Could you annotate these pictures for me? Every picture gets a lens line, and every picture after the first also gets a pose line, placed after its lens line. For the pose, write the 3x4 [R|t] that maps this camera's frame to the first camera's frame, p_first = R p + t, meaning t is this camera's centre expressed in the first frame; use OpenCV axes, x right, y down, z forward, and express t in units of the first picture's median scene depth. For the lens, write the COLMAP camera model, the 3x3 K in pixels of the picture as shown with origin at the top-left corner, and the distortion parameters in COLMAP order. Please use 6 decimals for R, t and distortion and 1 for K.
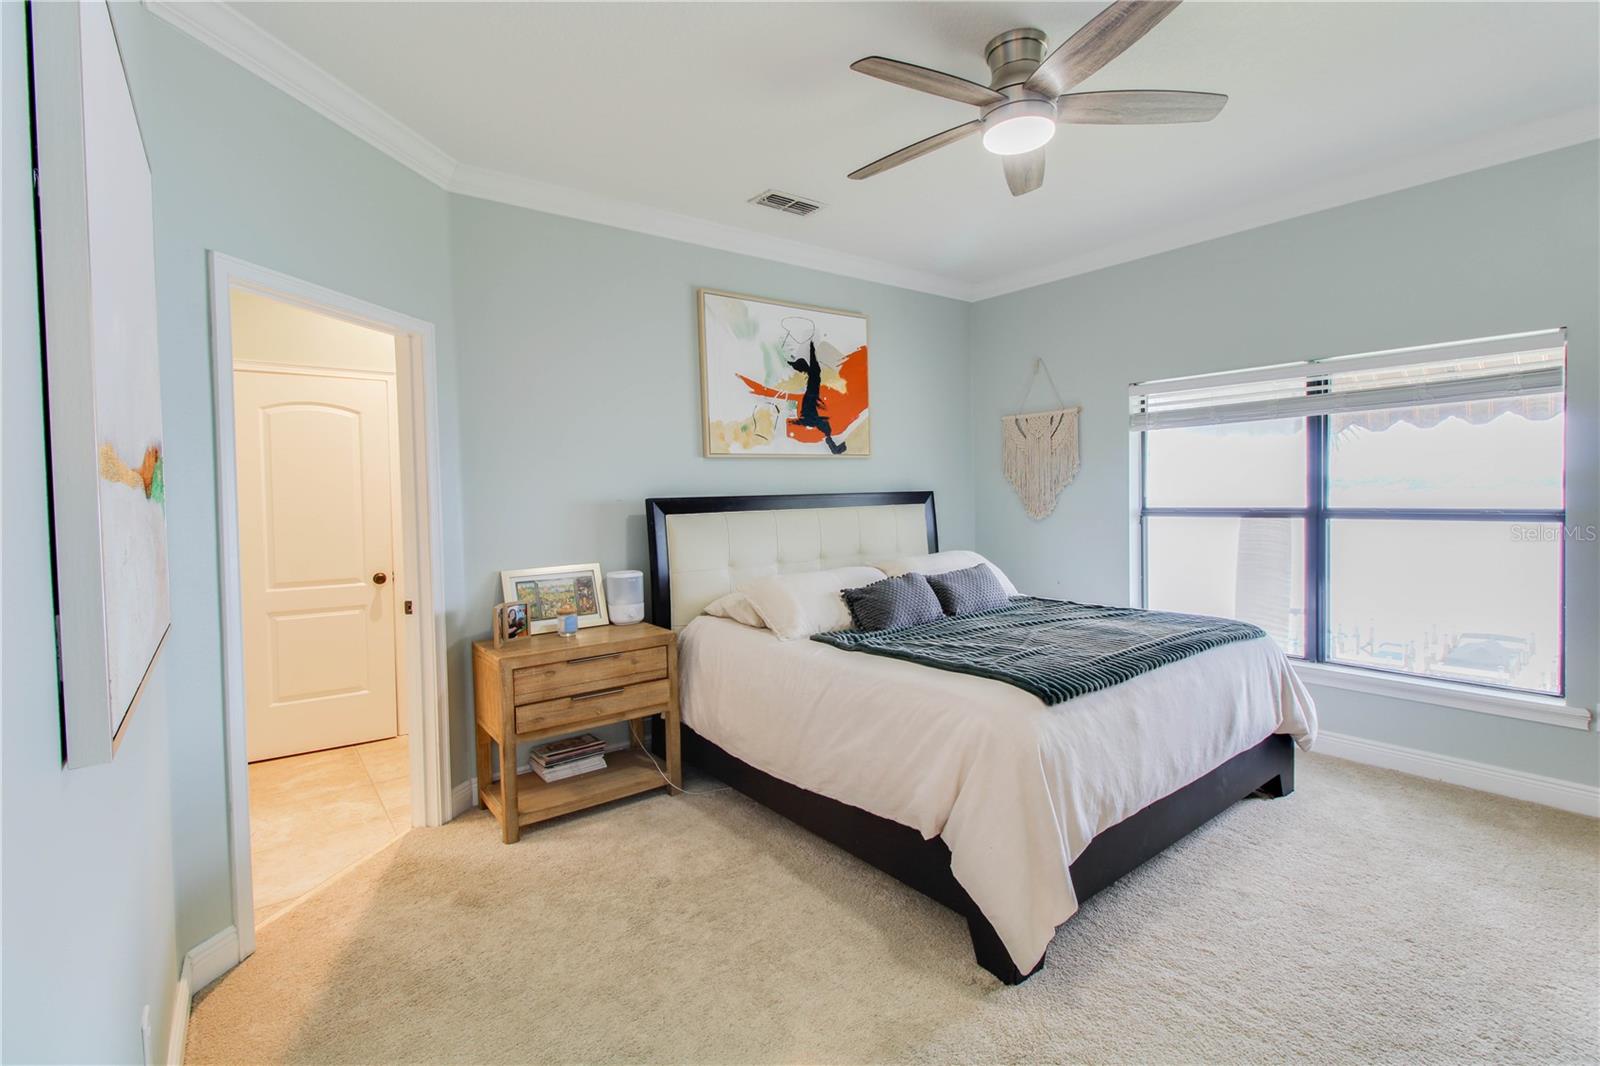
lens RADIAL K [[735.9, 0, 805.8], [0, 735.9, 517.6], [0, 0, 1]] dist [-0.002716, -0.001545]
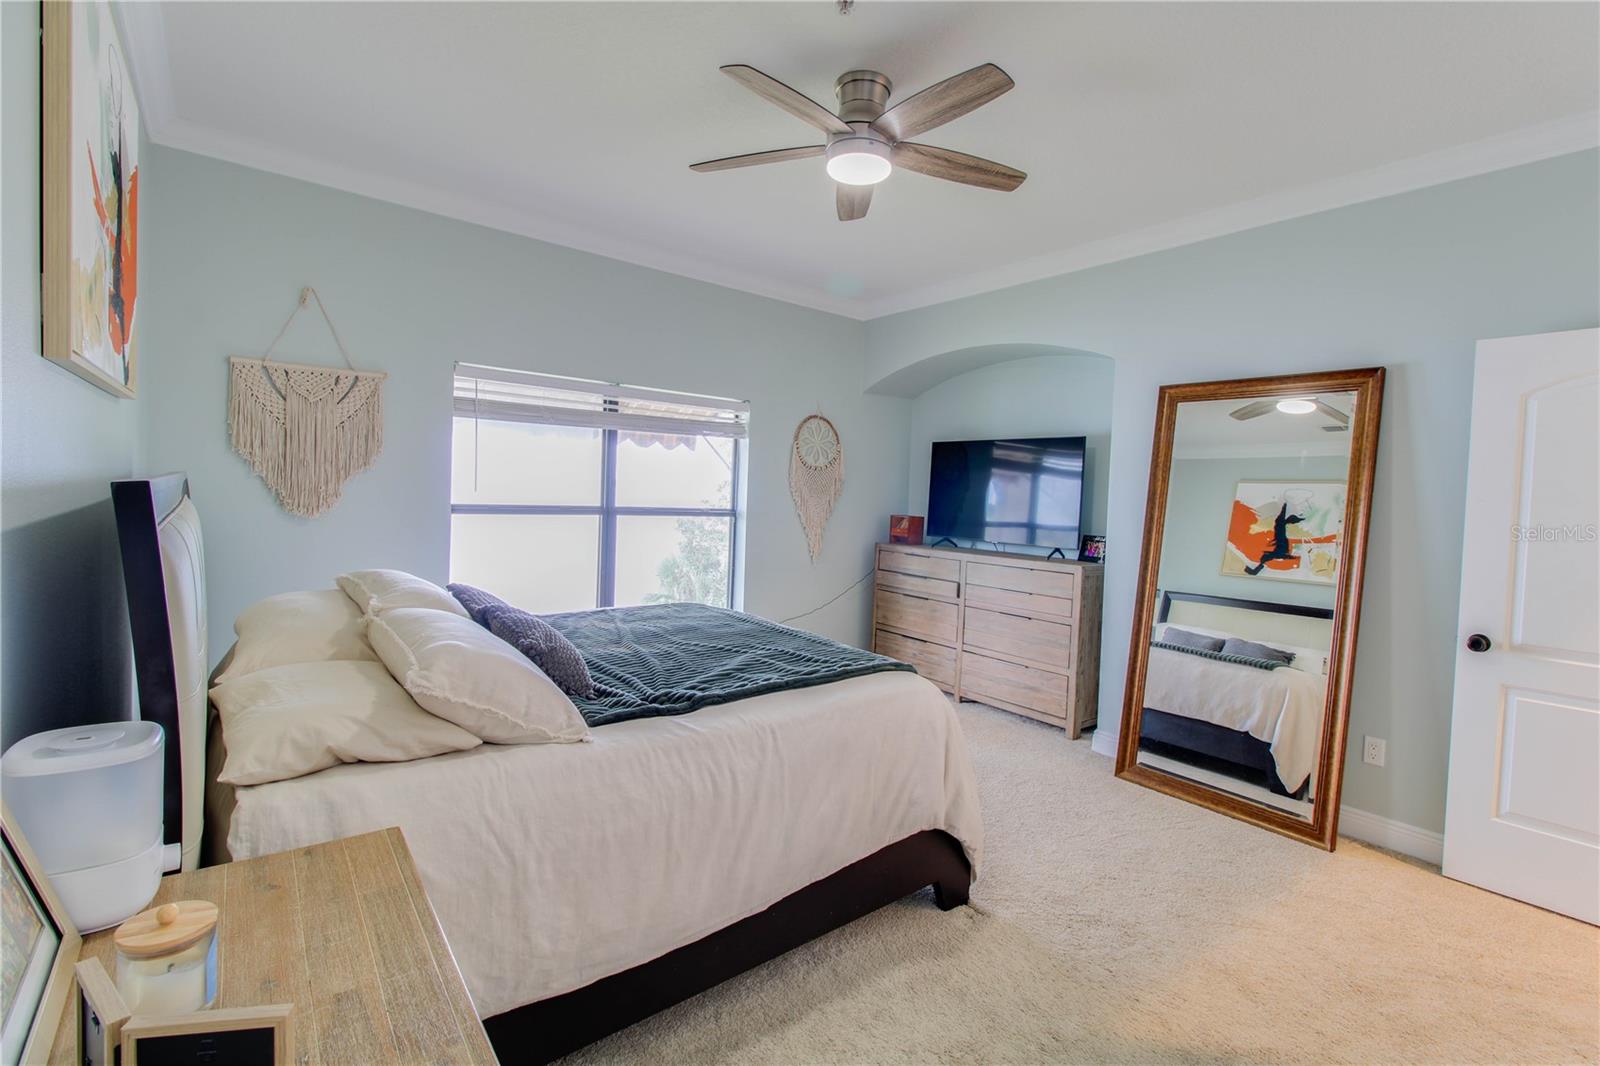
lens RADIAL K [[735.9, 0, 805.8], [0, 735.9, 517.6], [0, 0, 1]] dist [-0.002716, -0.001545]
pose [[-0.028932, -0.014923, 0.999470, -0.517931], [-0.002939, 0.999886, 0.014844, -0.014206], [-0.999577, -0.002508, -0.028973, 0.721121]]
